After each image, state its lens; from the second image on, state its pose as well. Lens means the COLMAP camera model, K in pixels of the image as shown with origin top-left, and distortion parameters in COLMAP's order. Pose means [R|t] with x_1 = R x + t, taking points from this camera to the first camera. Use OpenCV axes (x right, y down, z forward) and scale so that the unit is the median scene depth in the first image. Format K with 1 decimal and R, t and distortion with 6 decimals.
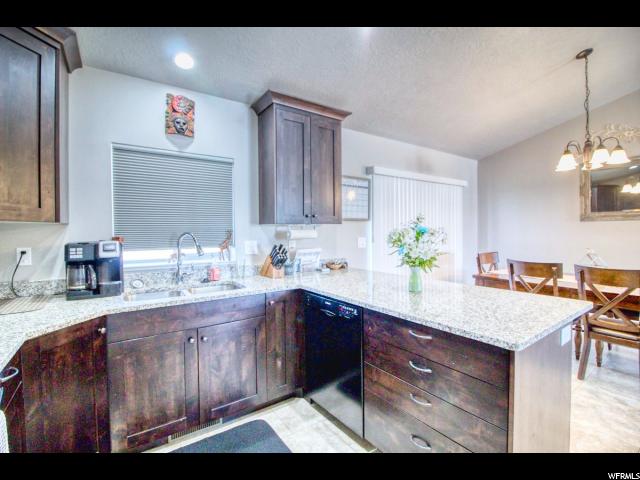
lens RADIAL K [[300.7, 0, 324.2], [0, 300.7, 232.0], [0, 0, 1]] dist [-0.005796, -0.000917]
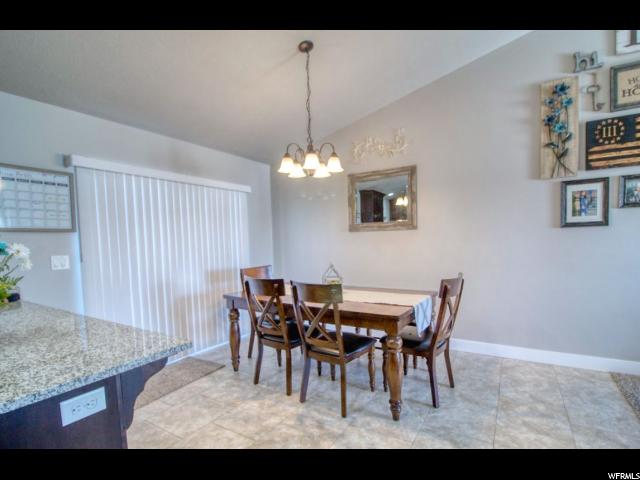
lens RADIAL K [[312.8, 0, 337.4], [0, 312.8, 253.3], [0, 0, 1]] dist [-0.008424, 0.000396]
pose [[0.909647, -0.030681, 0.414246, 0.553612], [0.015897, 0.999109, 0.039091, -0.007751], [-0.415077, -0.028973, 0.909325, 0.082246]]
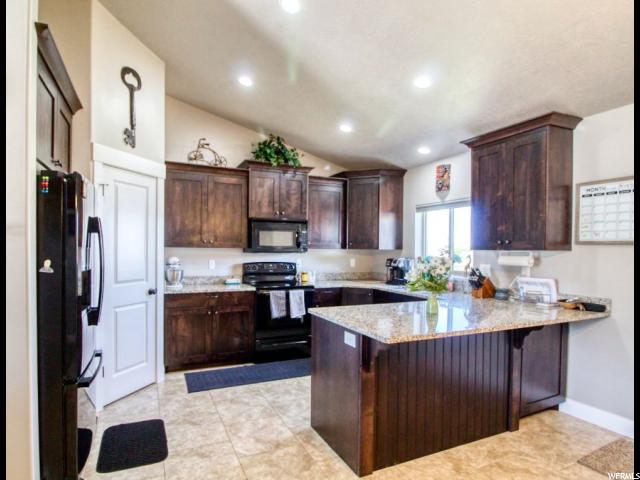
lens RADIAL K [[351.0, 0, 295.7], [0, 351.0, 254.0], [0, 0, 1]] dist [-0.004308, -0.004564]
pose [[-0.215121, 0.017503, -0.976431, 1.245666], [-0.019353, 0.999567, 0.022181, -0.027160], [0.976396, 0.023669, -0.214689, 0.594378]]
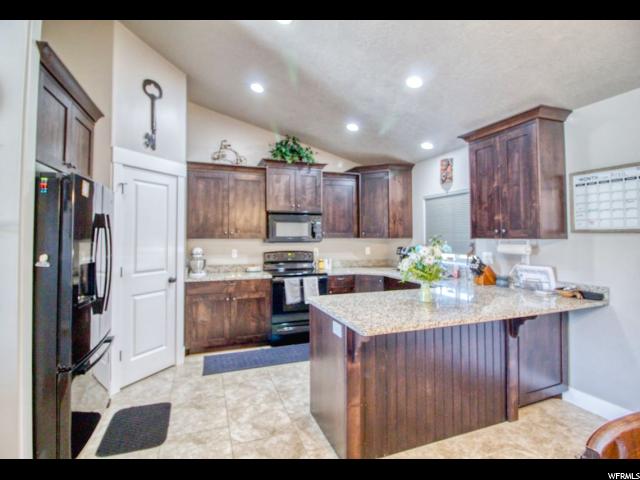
lens RADIAL K [[312.8, 0, 318.5], [0, 312.8, 226.9], [0, 0, 1]] dist [-0.008424, 0.000396]
pose [[-0.267095, -0.023600, -0.963381, 1.159509], [-0.008091, 0.999720, -0.022247, -0.039666], [0.963636, 0.001852, -0.267211, 0.701352]]
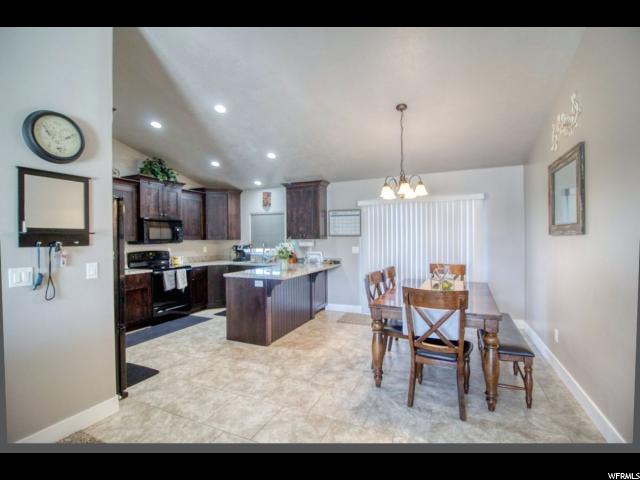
lens RADIAL K [[294.5, 0, 324.6], [0, 294.5, 239.7], [0, 0, 1]] dist [0.031772, -0.000474]
pose [[0.515070, 0.005501, -0.857131, 1.815613], [-0.004097, 0.999984, 0.003955, -0.032715], [0.857138, 0.001475, 0.515084, 0.082320]]
